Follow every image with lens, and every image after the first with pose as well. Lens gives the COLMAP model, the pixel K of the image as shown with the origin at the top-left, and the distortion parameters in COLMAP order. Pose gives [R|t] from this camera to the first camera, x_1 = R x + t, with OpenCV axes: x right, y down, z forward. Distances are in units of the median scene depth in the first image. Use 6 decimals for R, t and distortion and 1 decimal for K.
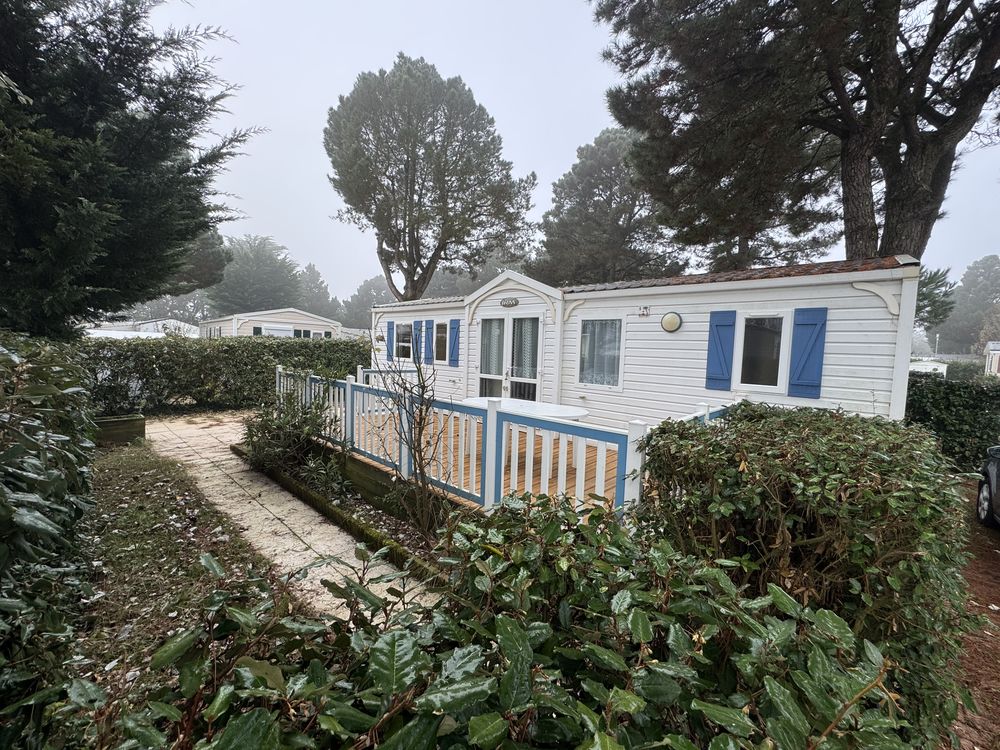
lens RADIAL K [[398.4, 0, 498.0], [0, 398.4, 374.9], [0, 0, 1]] dist [-0.003077, 0.000405]
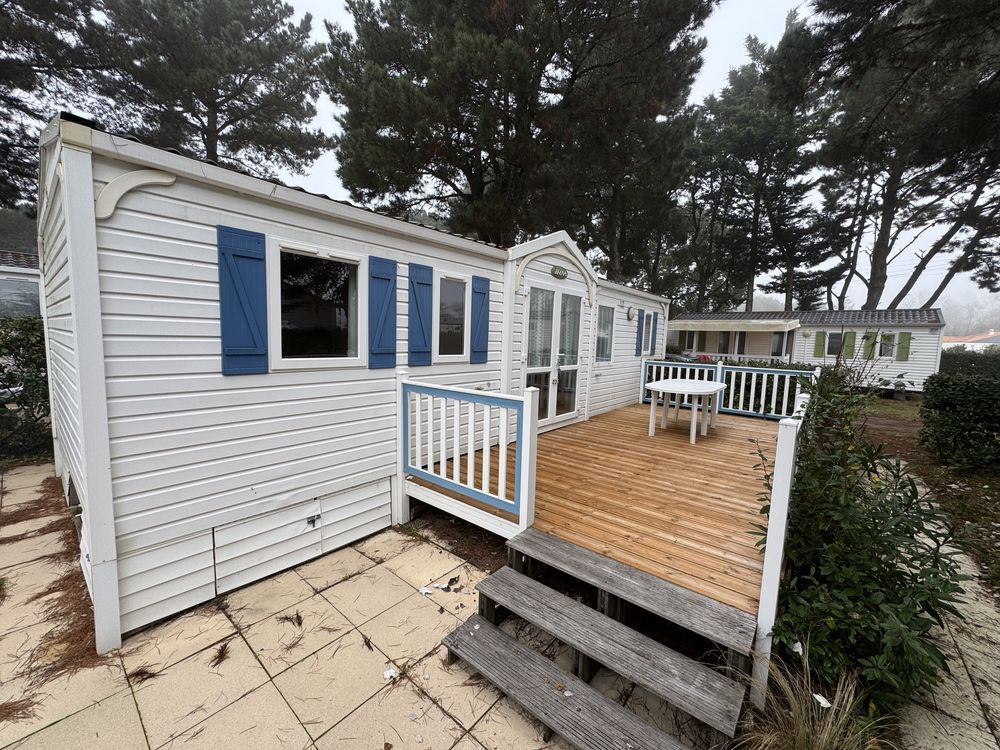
lens RADIAL K [[398.4, 0, 498.8], [0, 398.4, 375.9], [0, 0, 1]] dist [-0.003077, 0.000405]
pose [[-0.046988, -0.137440, 0.989395, -0.732448], [0.031659, 0.989786, 0.138998, -0.088100], [-0.998394, 0.037854, -0.042157, 1.098987]]
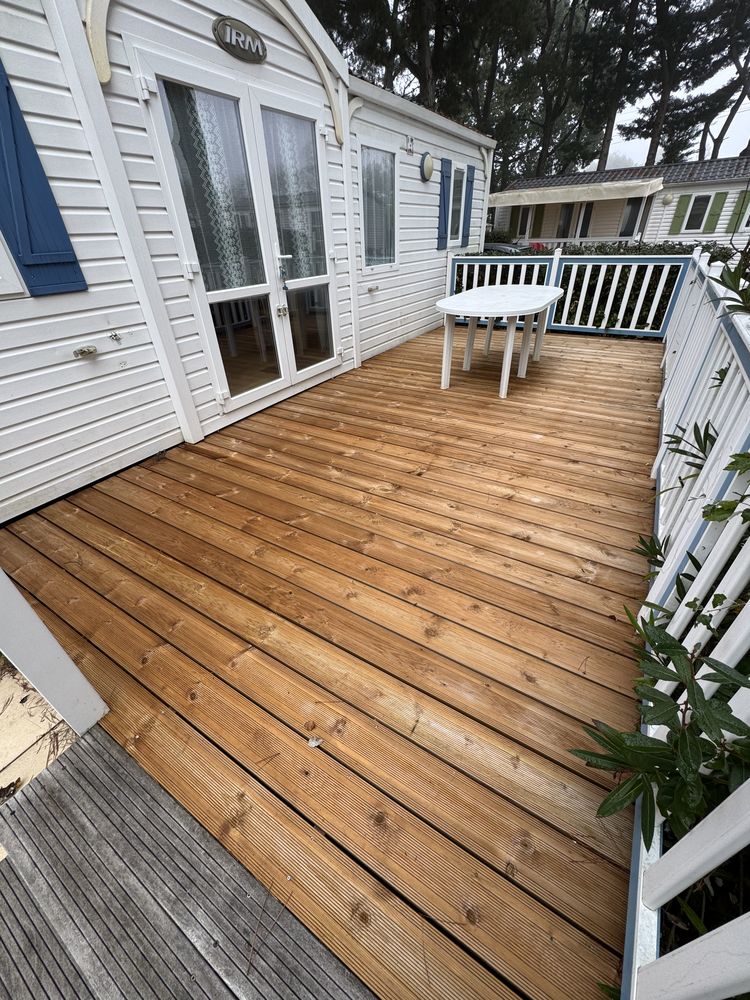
lens RADIAL K [[398.4, 0, 373.7], [0, 398.4, 499.3], [0, 0, 1]] dist [-0.003077, 0.000405]
pose [[-0.188218, -0.568943, 0.800549, -0.471601], [0.091717, 0.801373, 0.591092, -0.052477], [-0.977835, 0.184678, -0.098651, 0.941444]]
